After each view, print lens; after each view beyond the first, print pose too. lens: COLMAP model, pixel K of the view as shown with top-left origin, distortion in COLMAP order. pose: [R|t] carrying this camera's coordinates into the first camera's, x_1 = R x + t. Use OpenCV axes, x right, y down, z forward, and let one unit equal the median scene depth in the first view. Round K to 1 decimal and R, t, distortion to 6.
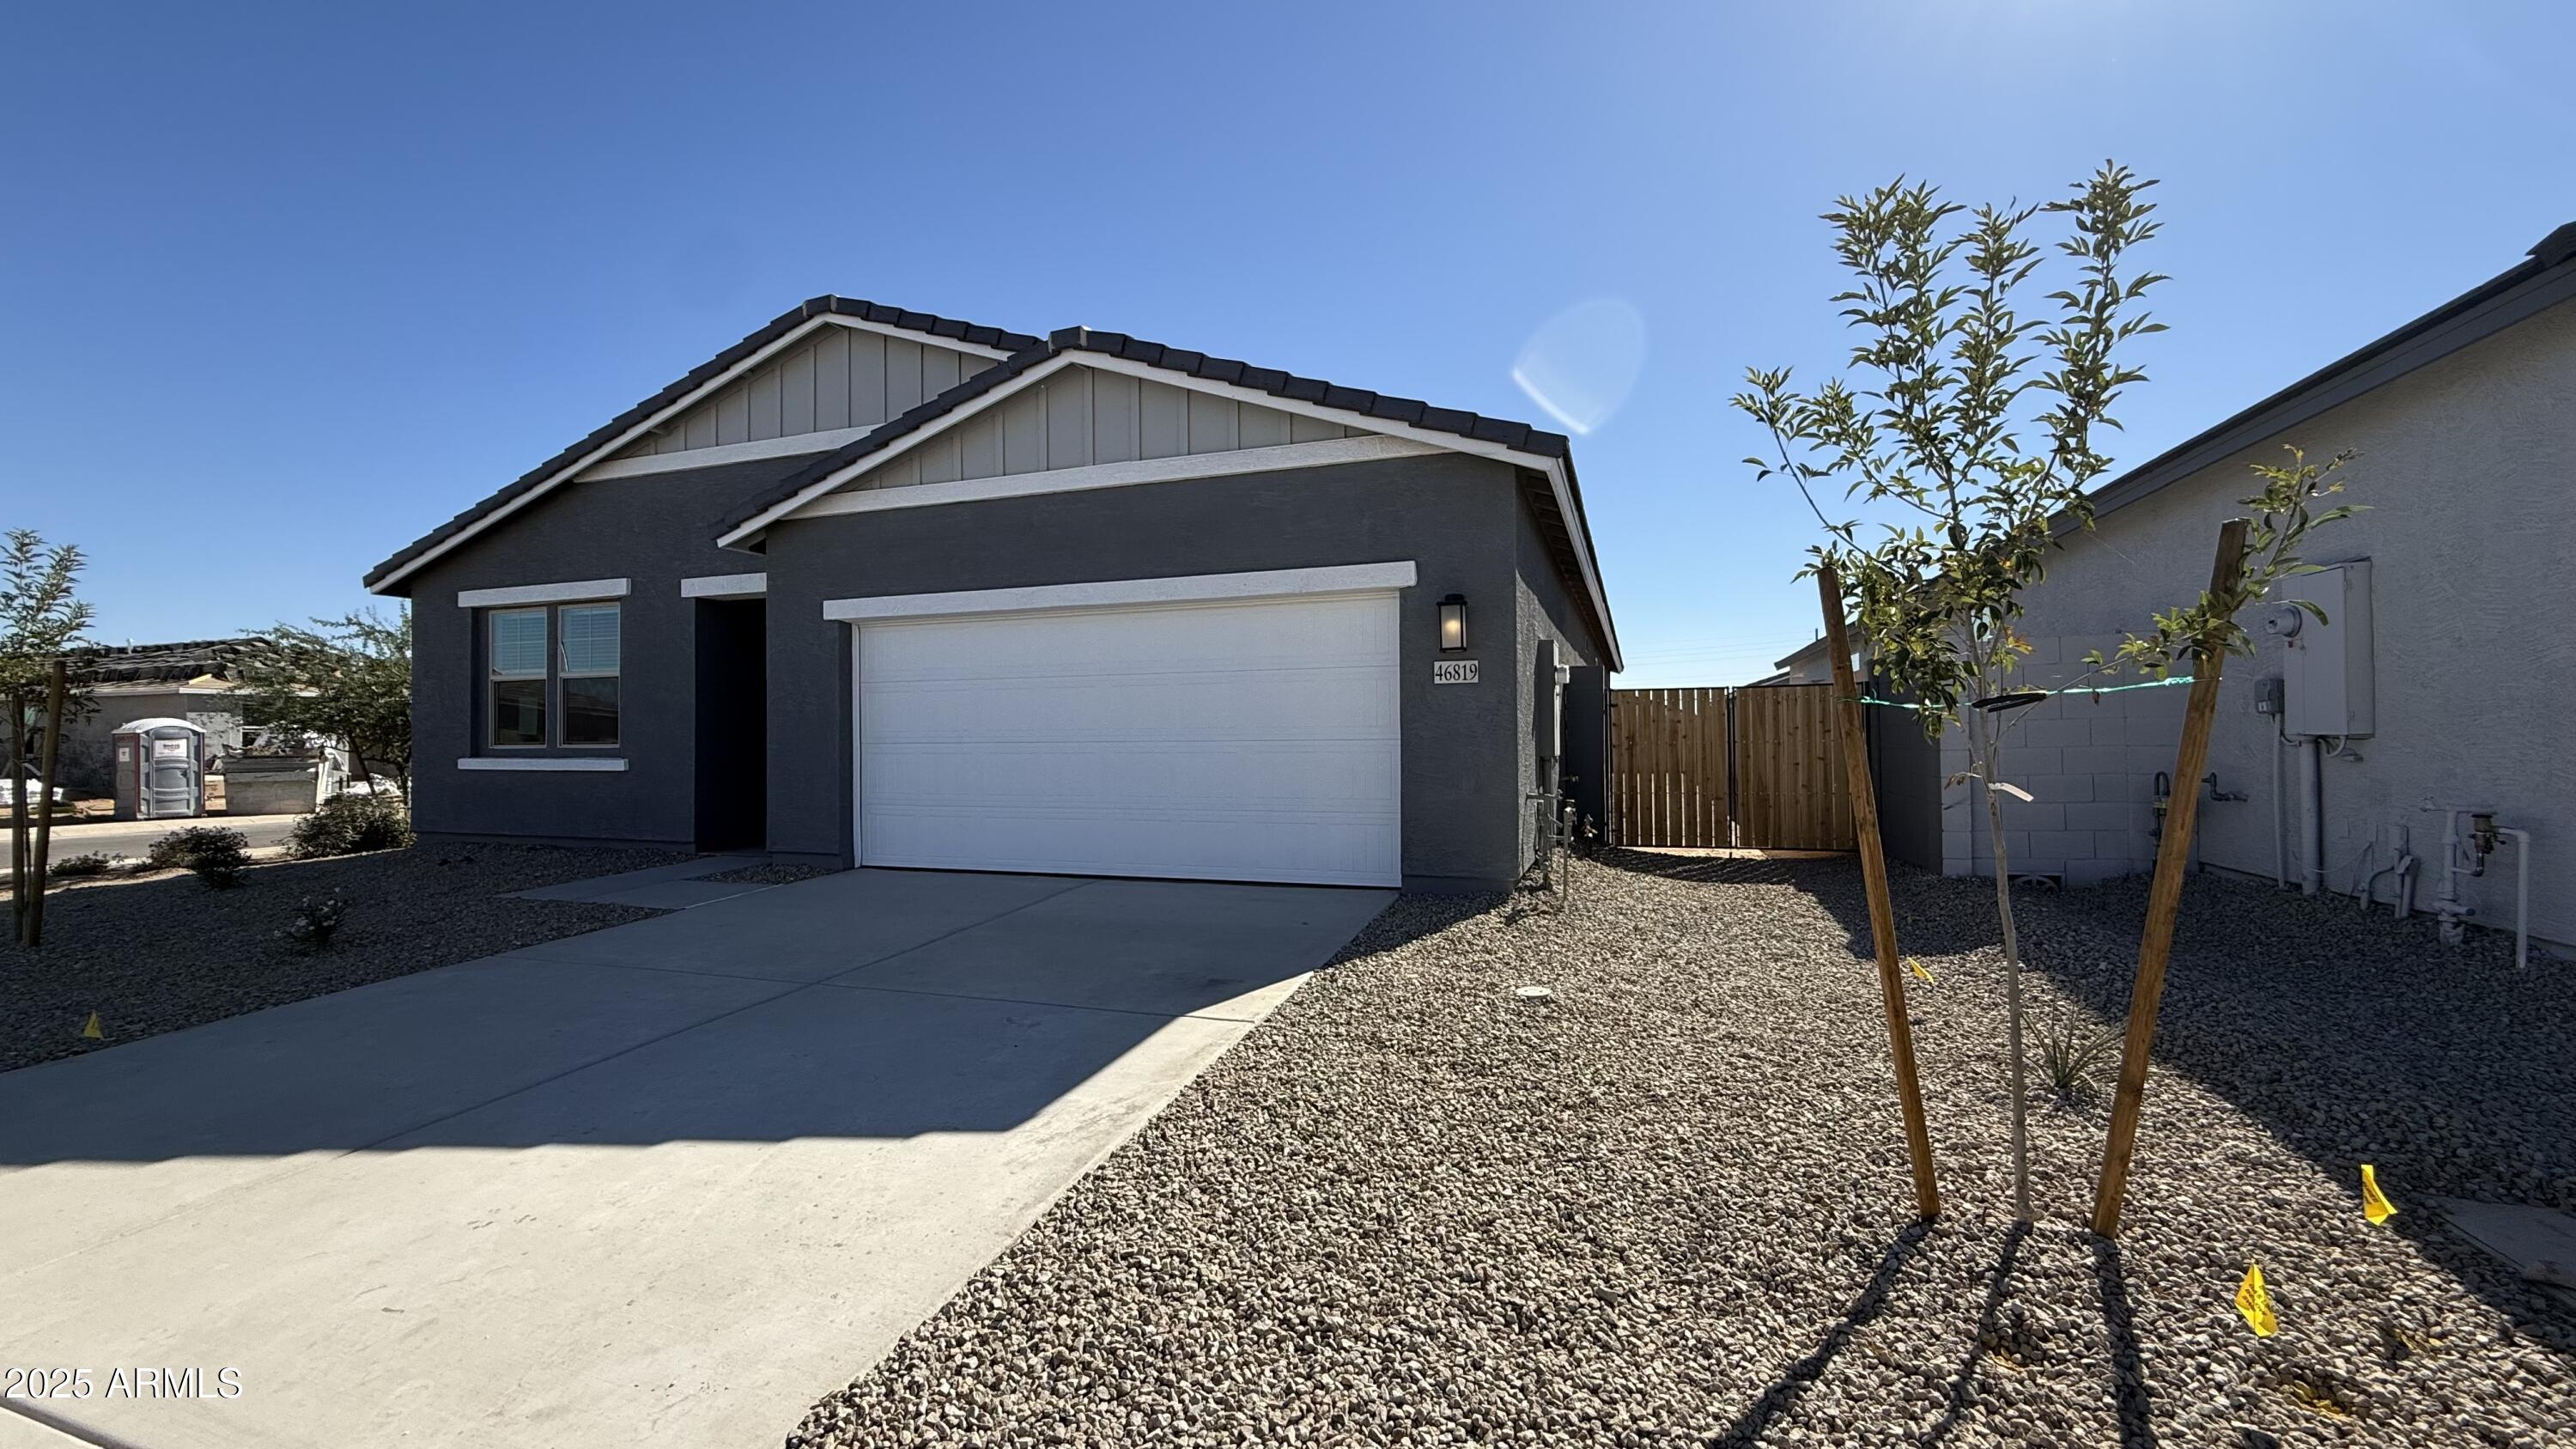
lens RADIAL K [[1033.6, 0, 1282.5], [0, 1033.6, 725.2], [0, 0, 1]] dist [0.006090, 0.000100]
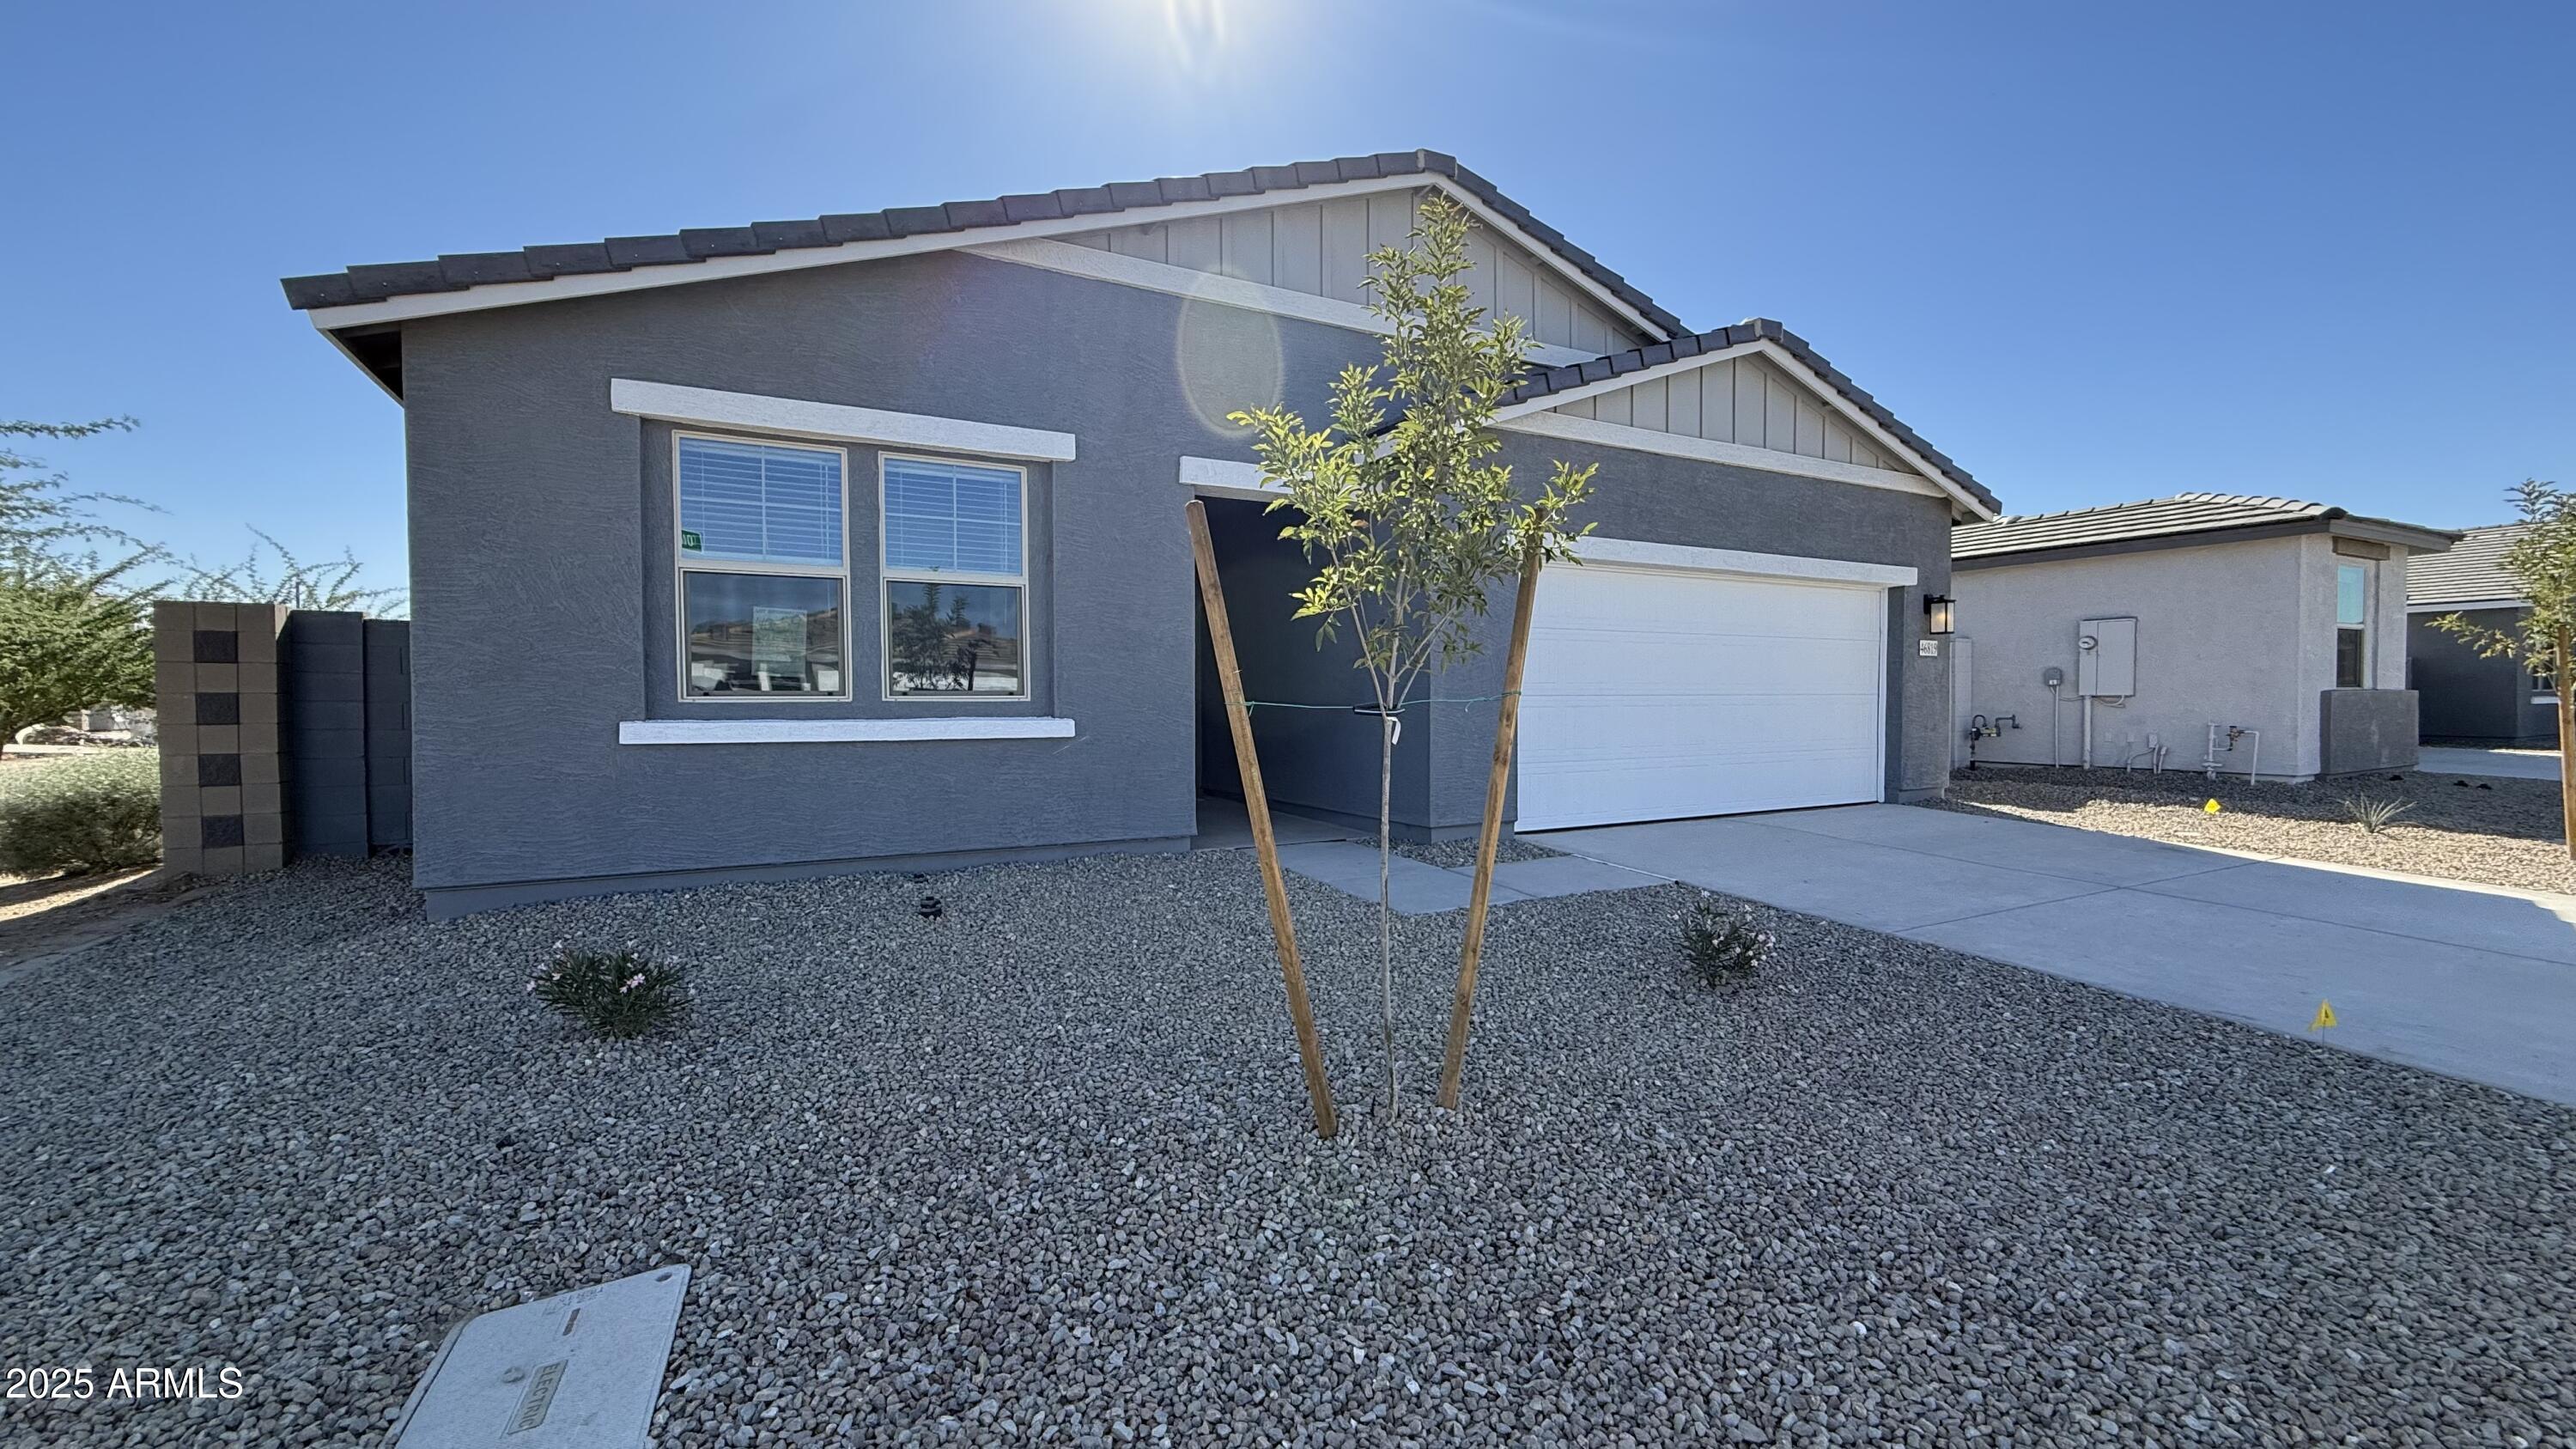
lens RADIAL K [[1033.6, 0, 1282.5], [0, 1033.6, 725.2], [0, 0, 1]] dist [0.006090, 0.000100]
pose [[0.663617, -0.014792, 0.747926, -1.008651], [-0.011651, 0.999479, 0.030105, 0.016057], [-0.747982, -0.028693, 0.663099, 0.467829]]
